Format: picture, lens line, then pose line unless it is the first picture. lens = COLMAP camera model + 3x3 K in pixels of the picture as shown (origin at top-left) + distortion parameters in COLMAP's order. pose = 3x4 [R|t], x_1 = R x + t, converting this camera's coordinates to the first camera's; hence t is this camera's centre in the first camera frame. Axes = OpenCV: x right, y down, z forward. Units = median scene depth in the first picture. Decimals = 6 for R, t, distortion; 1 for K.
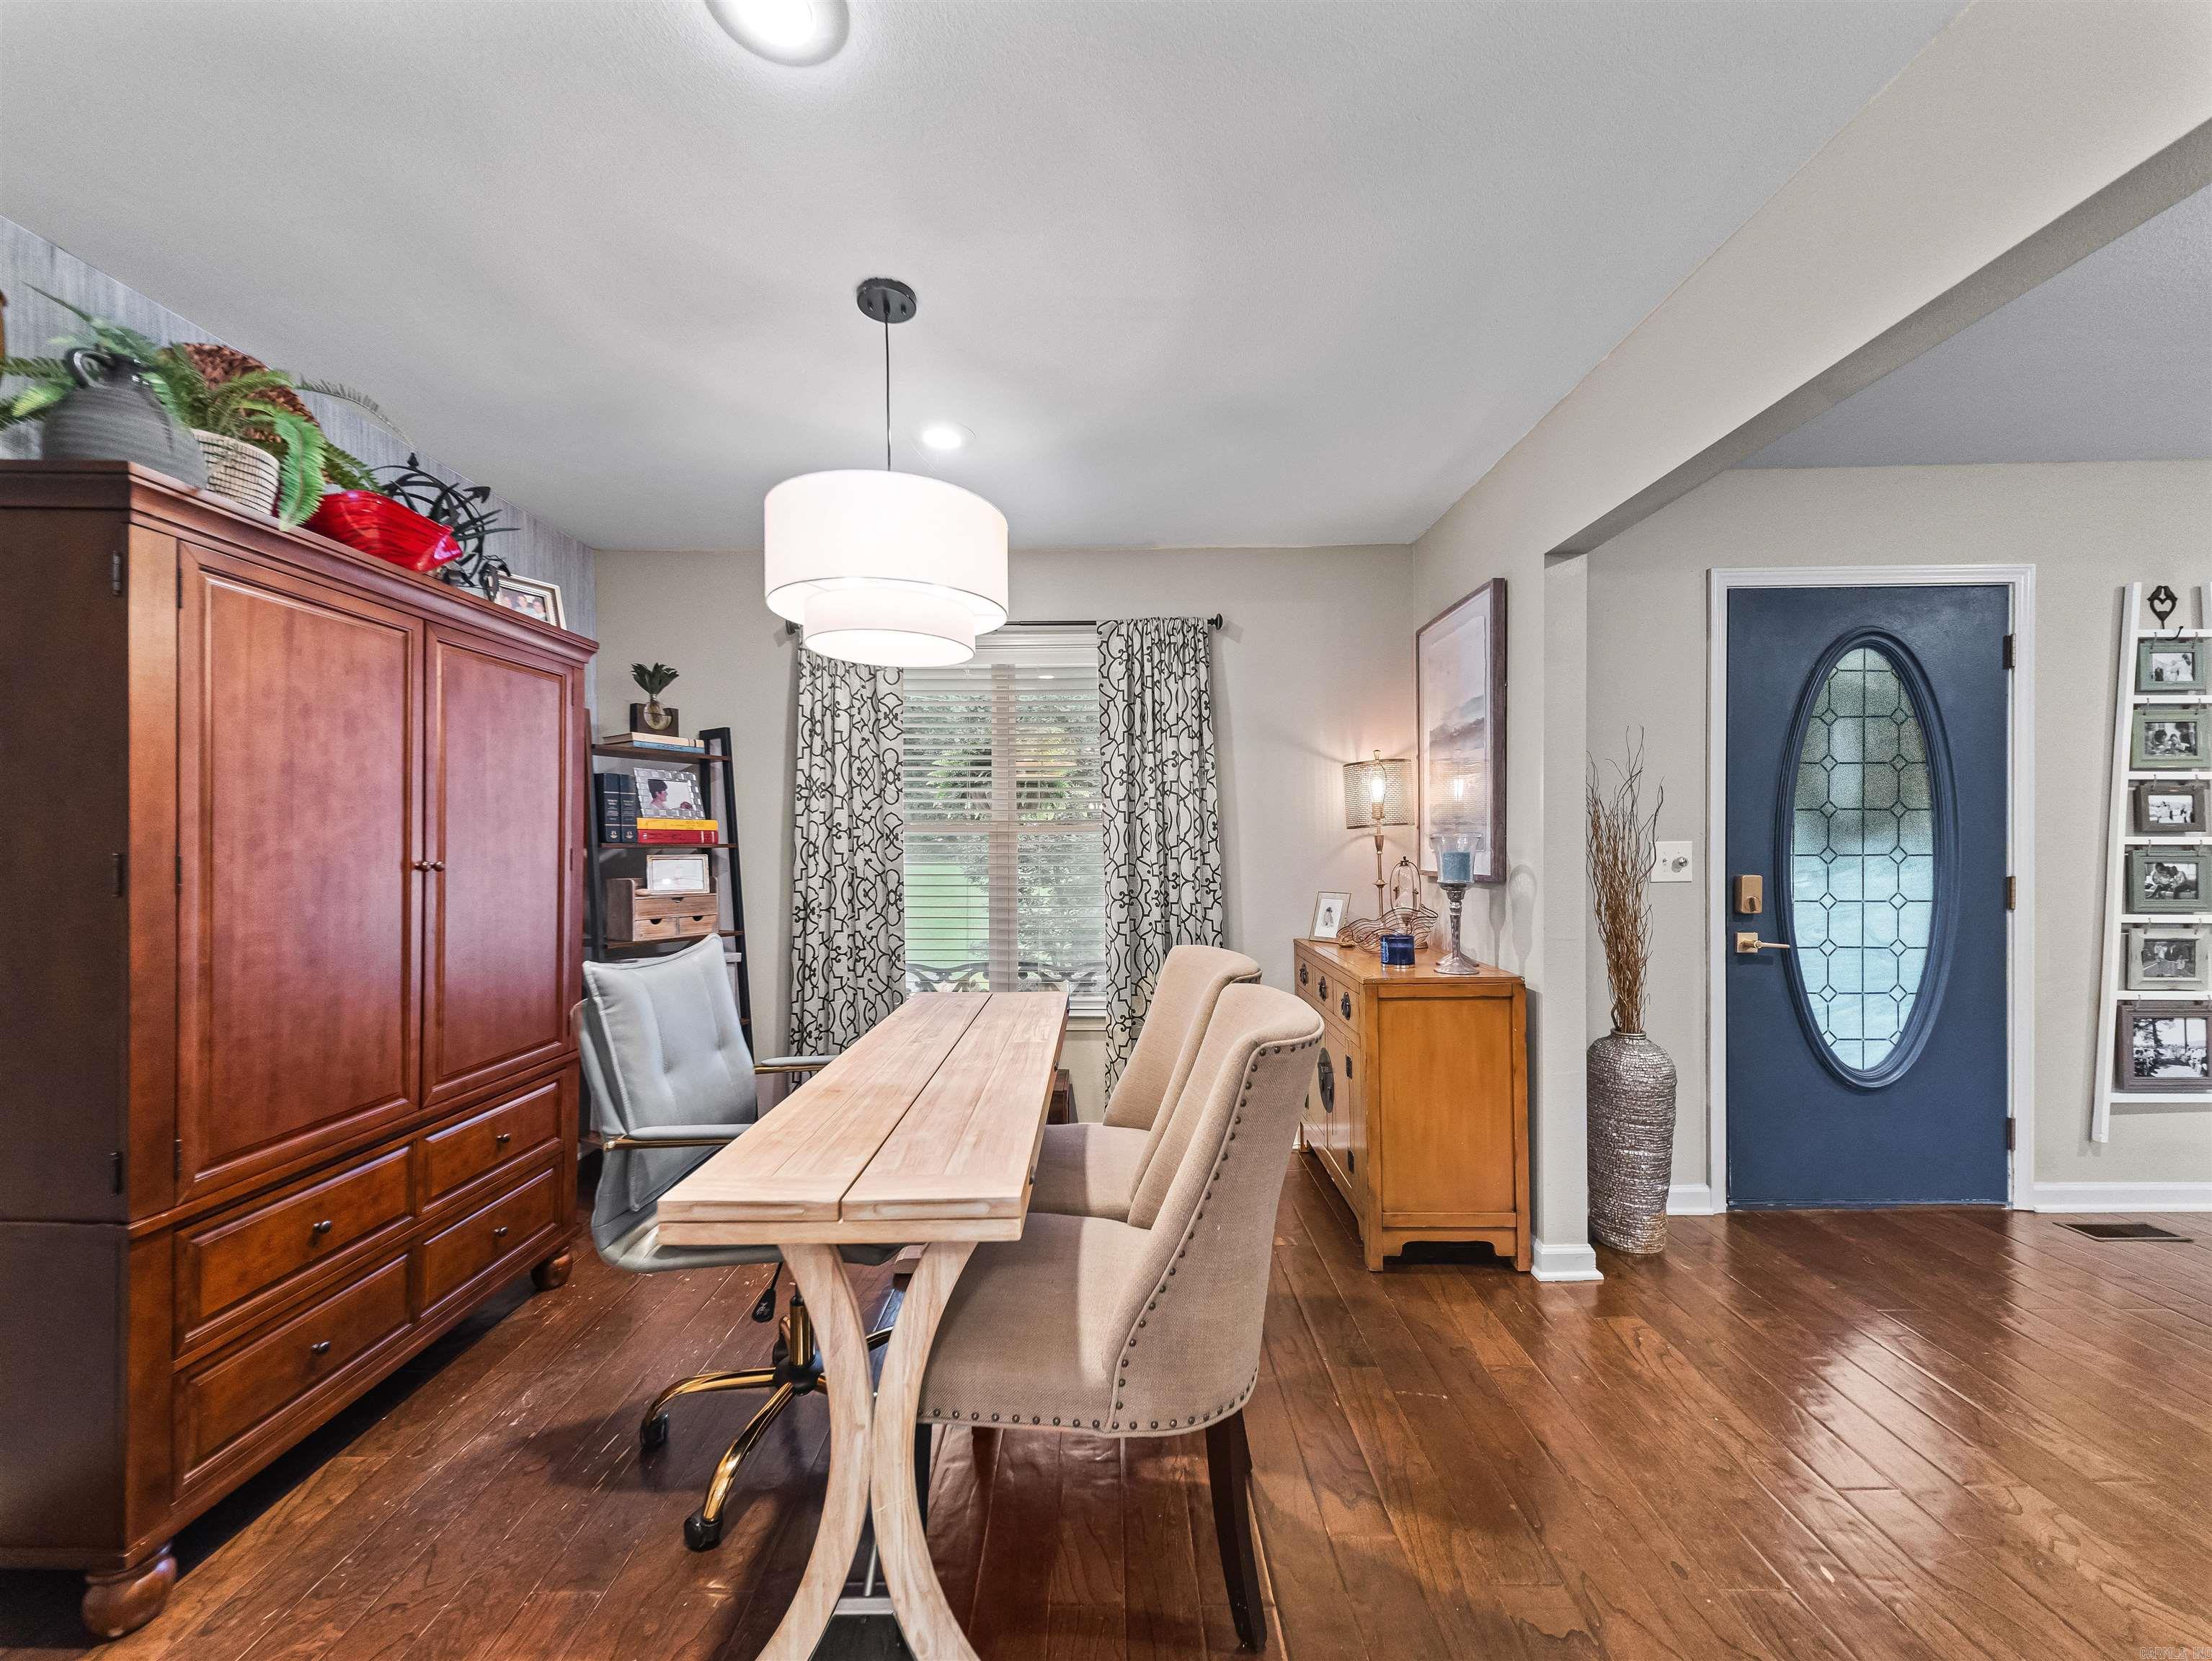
lens RADIAL K [[853.4, 0, 1095.3], [0, 853.4, 851.5], [0, 0, 1]] dist [0.029592, -0.009400]
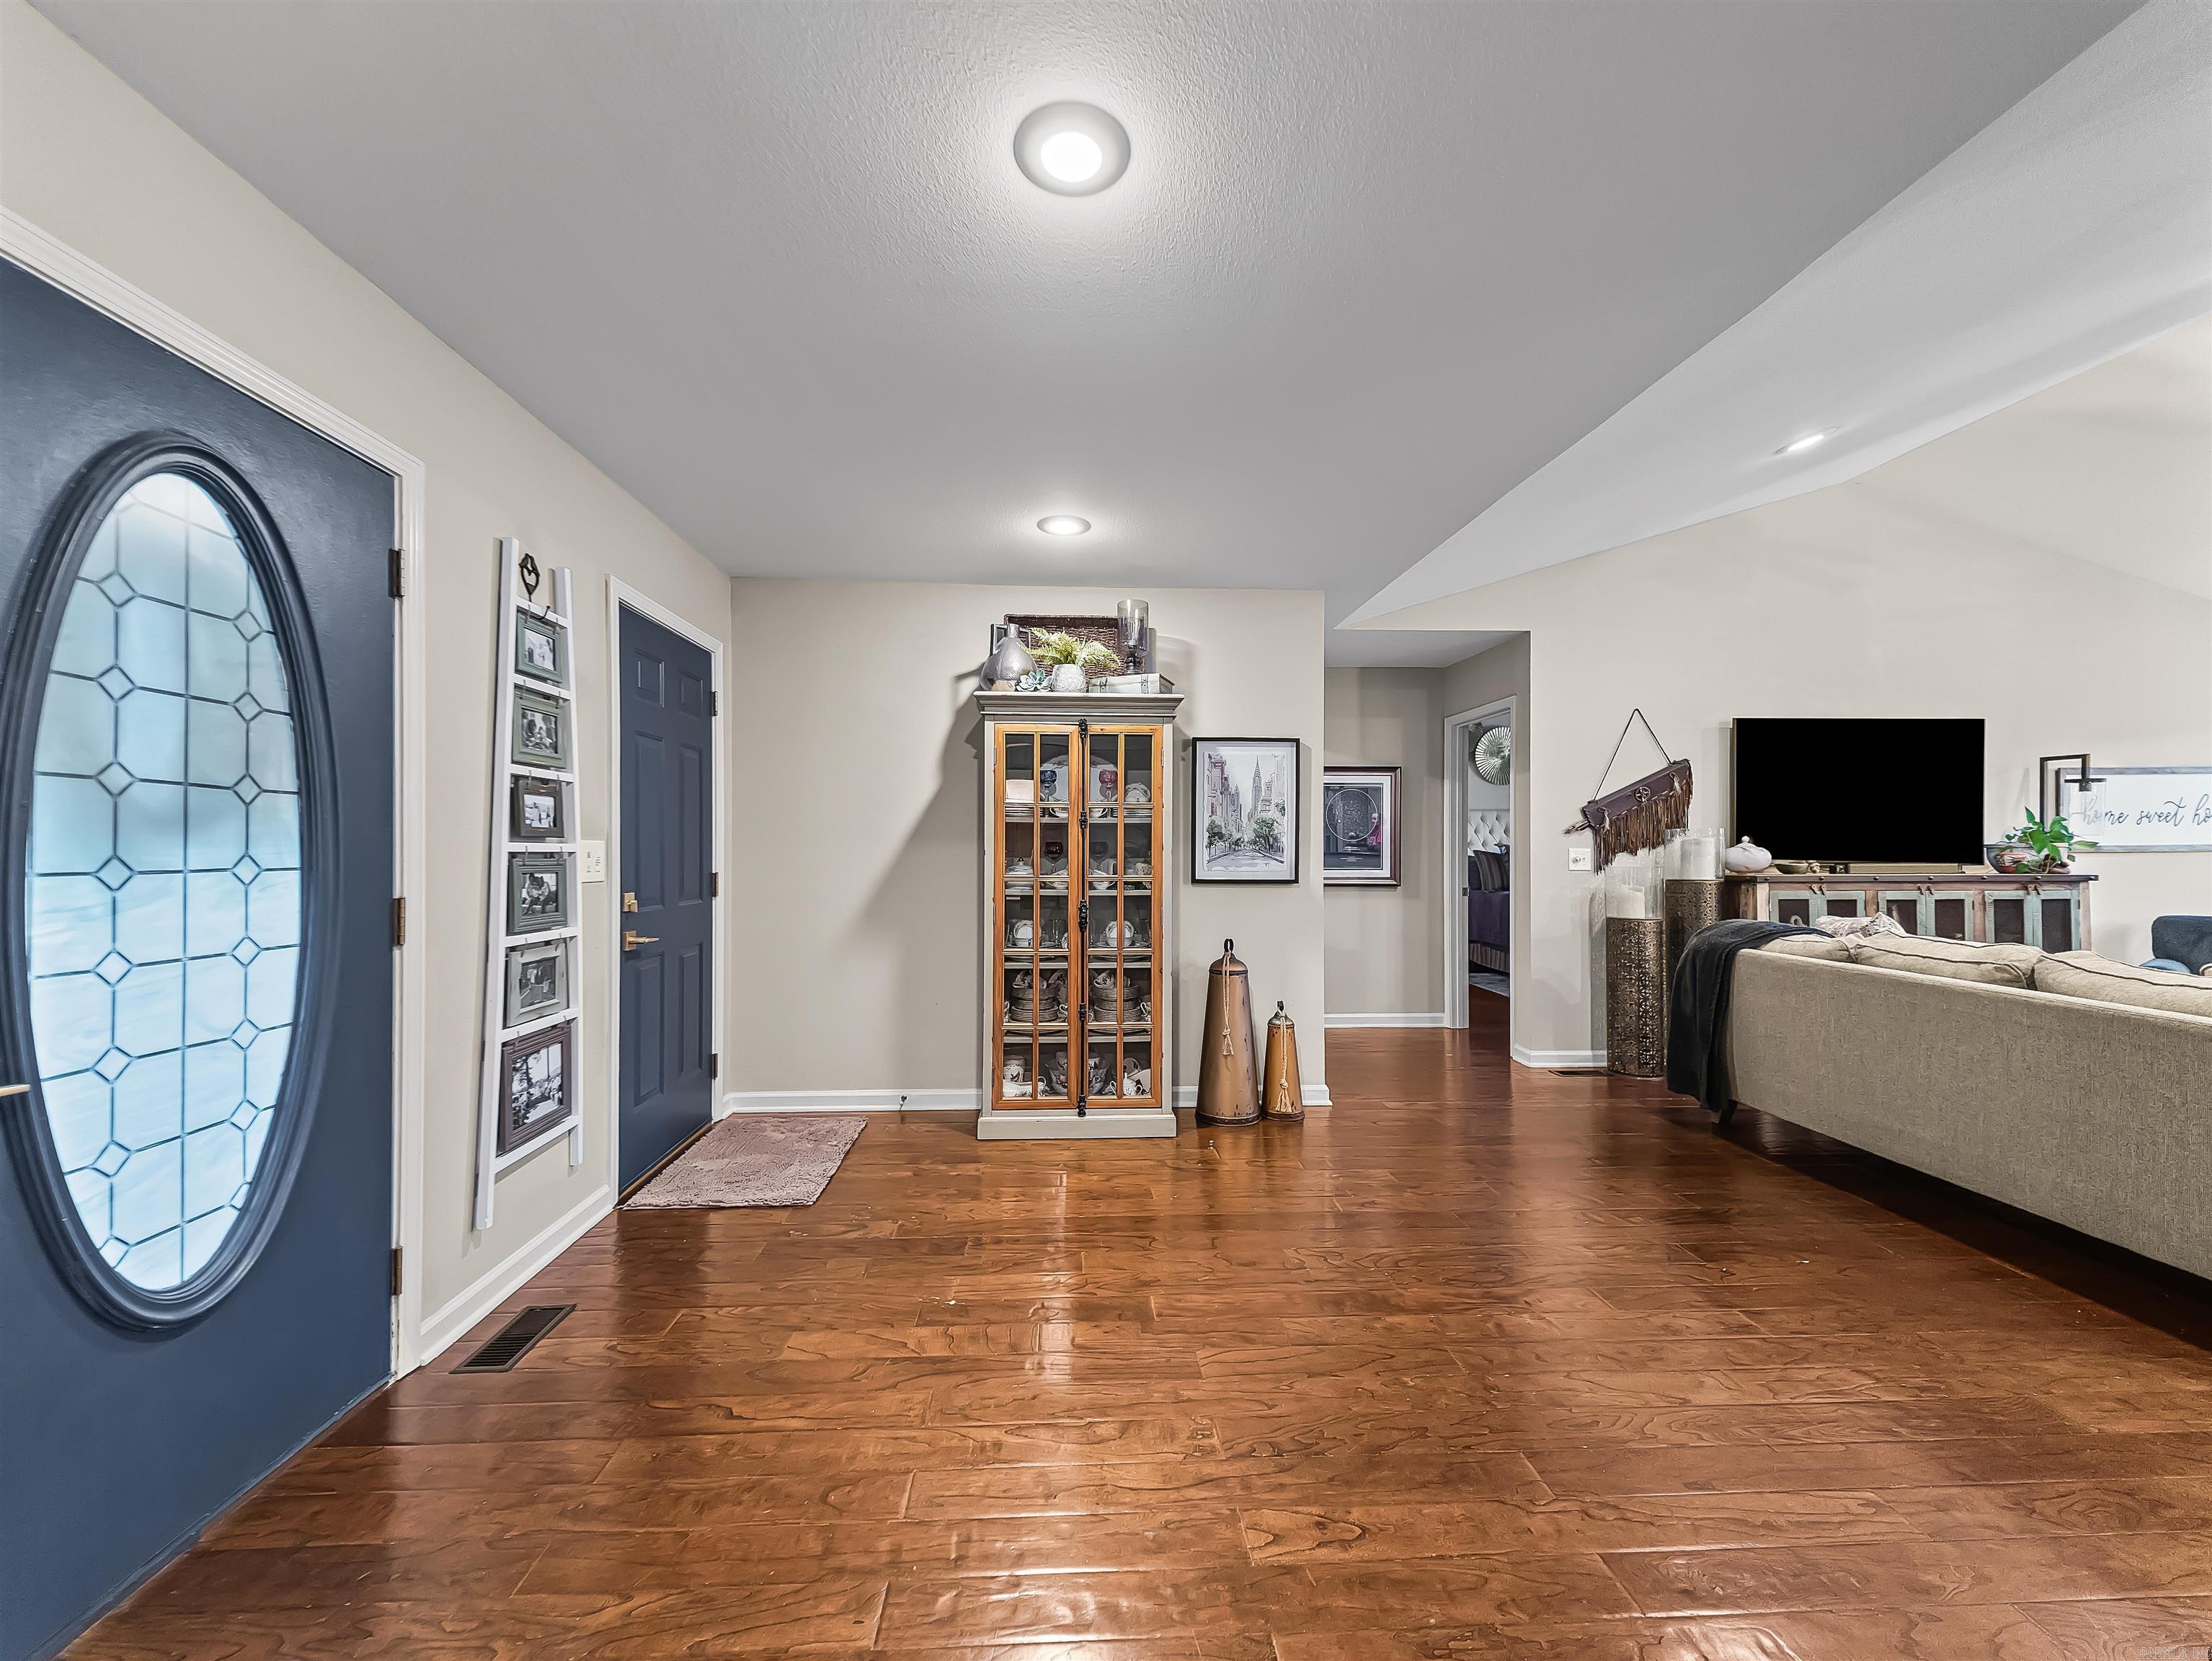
lens RADIAL K [[853.4, 0, 1105.6], [0, 853.4, 844.1], [0, 0, 1]] dist [0.029592, -0.009400]
pose [[-0.064734, 0.009920, 0.997853, 0.325730], [0.008388, 0.999921, -0.009397, -0.002716], [-0.997867, 0.007761, -0.064812, 0.483255]]
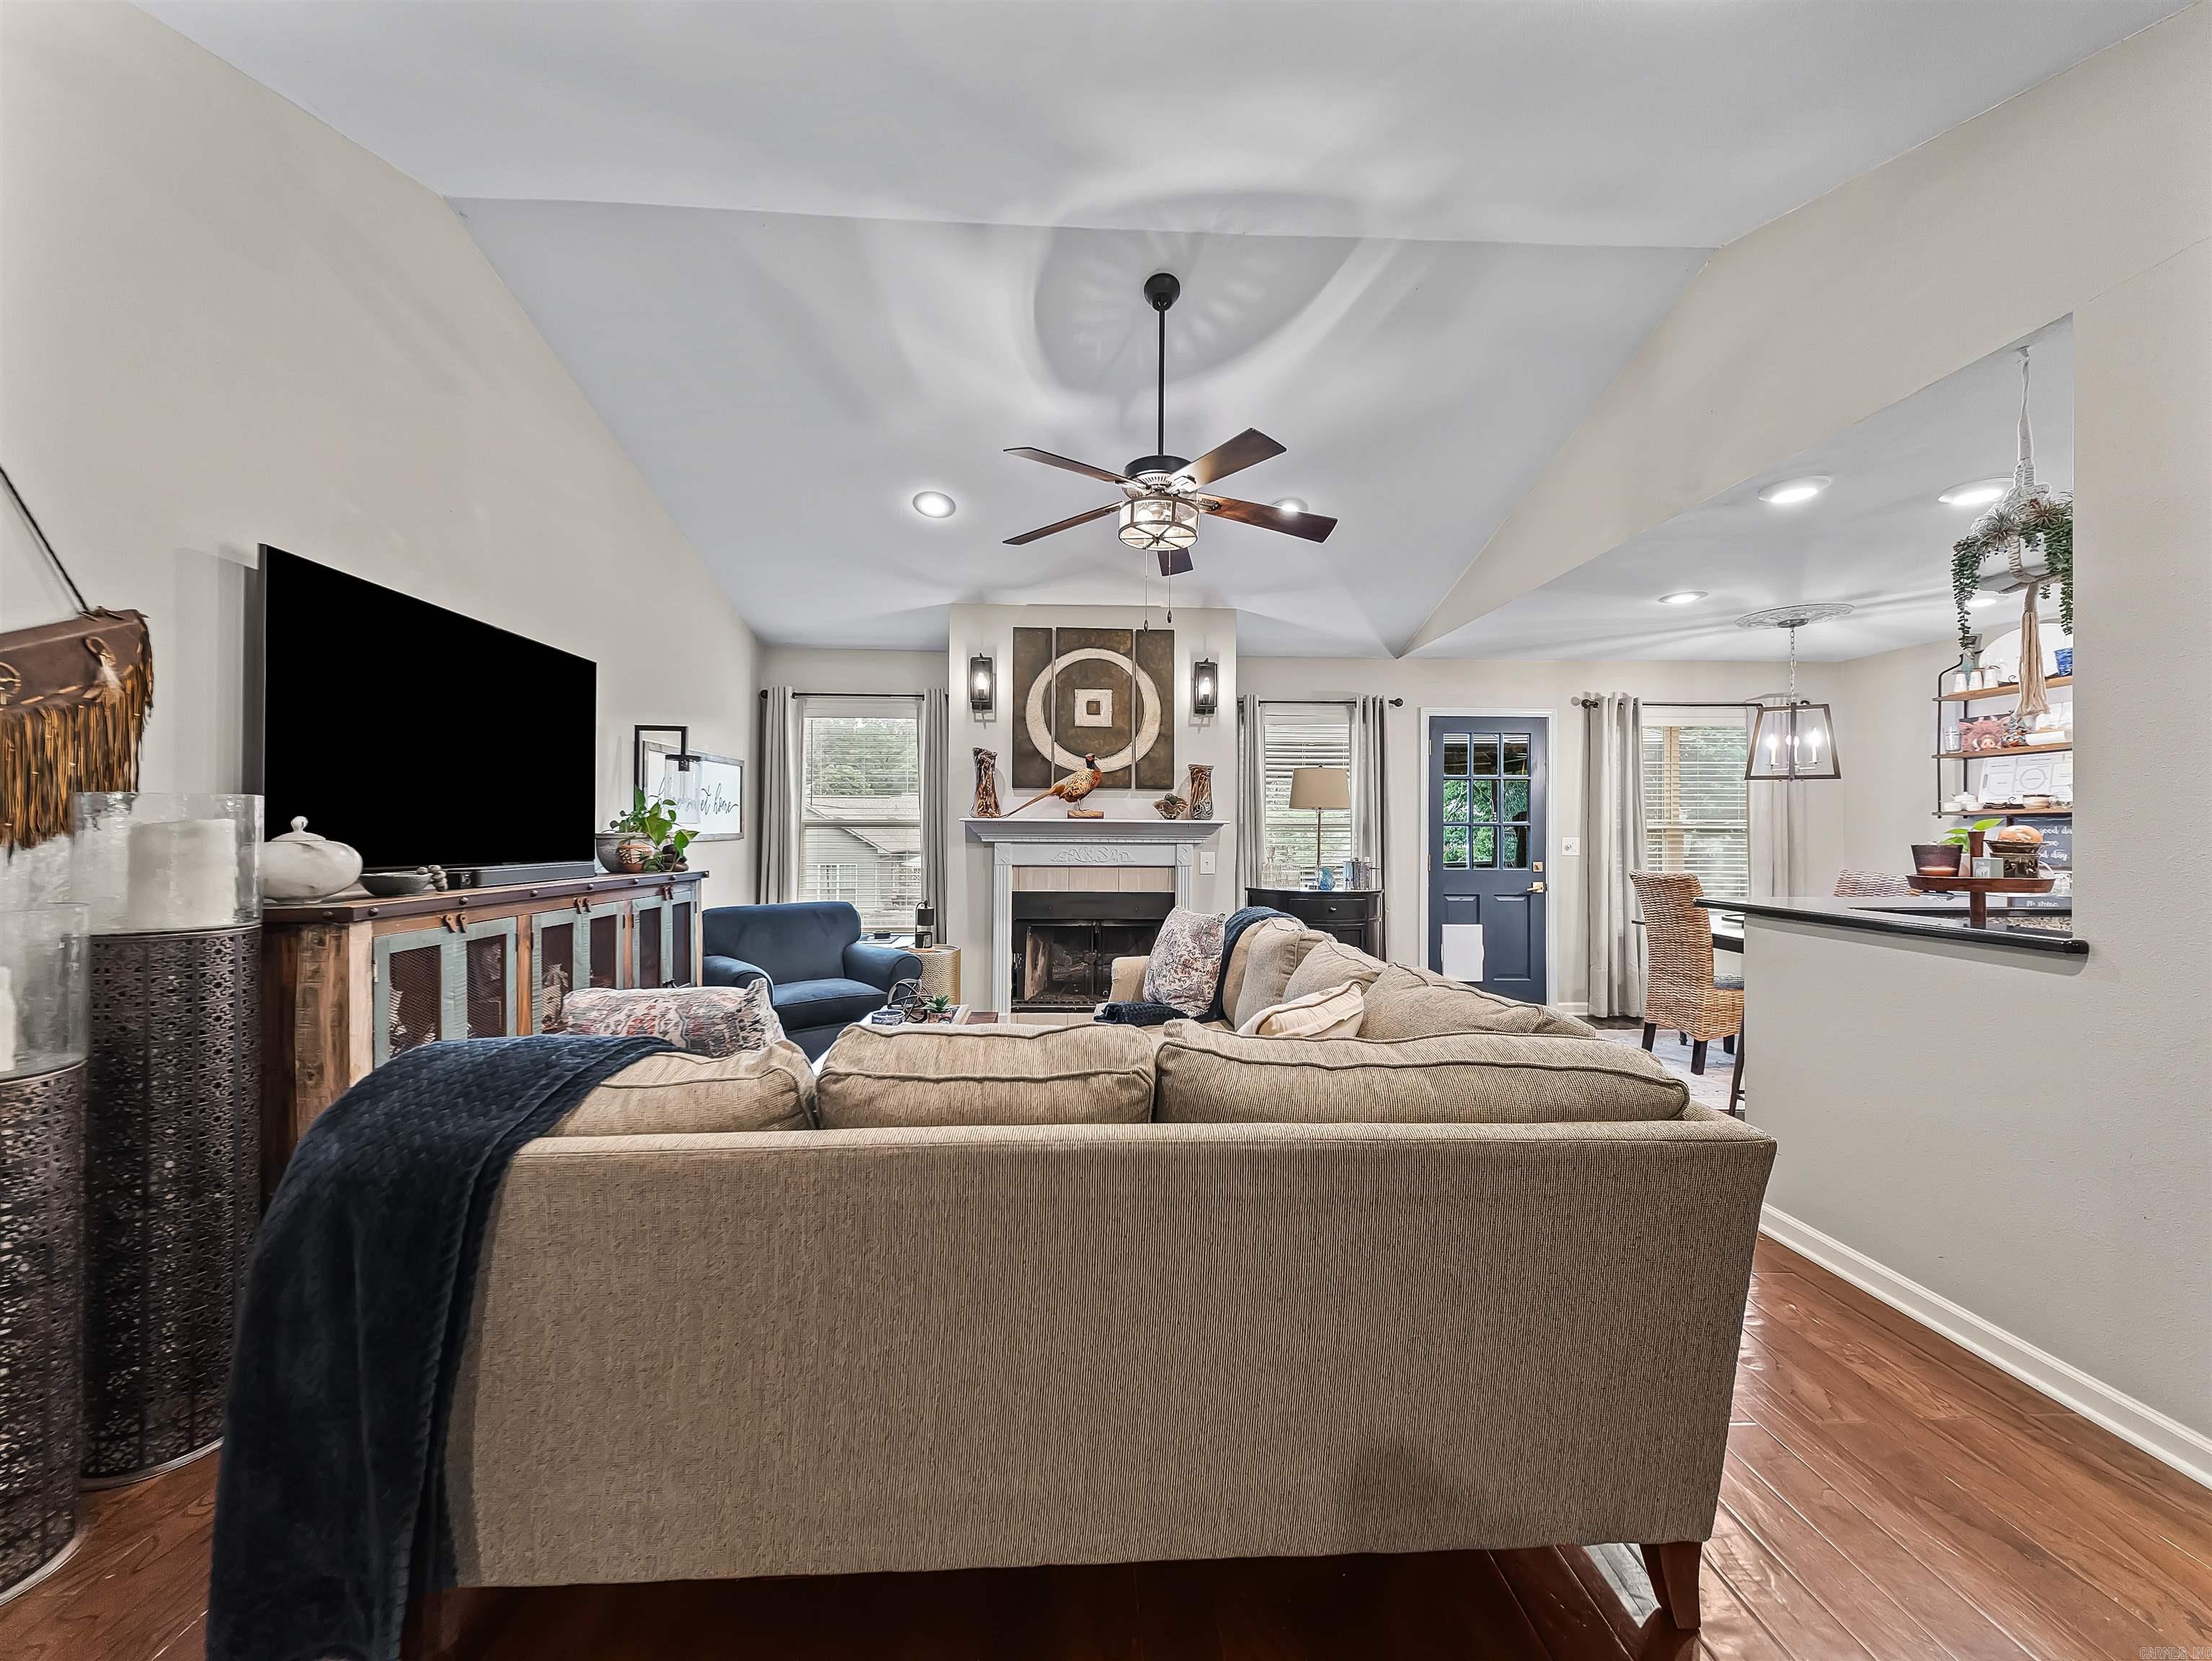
lens RADIAL K [[853.4, 0, 1111.6], [0, 853.4, 826.3], [0, 0, 1]] dist [0.029592, -0.009400]
pose [[-0.998191, 0.001708, -0.060094, 1.259976], [0.001709, 0.999999, 0.000027, -0.013764], [0.060094, -0.000076, -0.998193, -0.073958]]
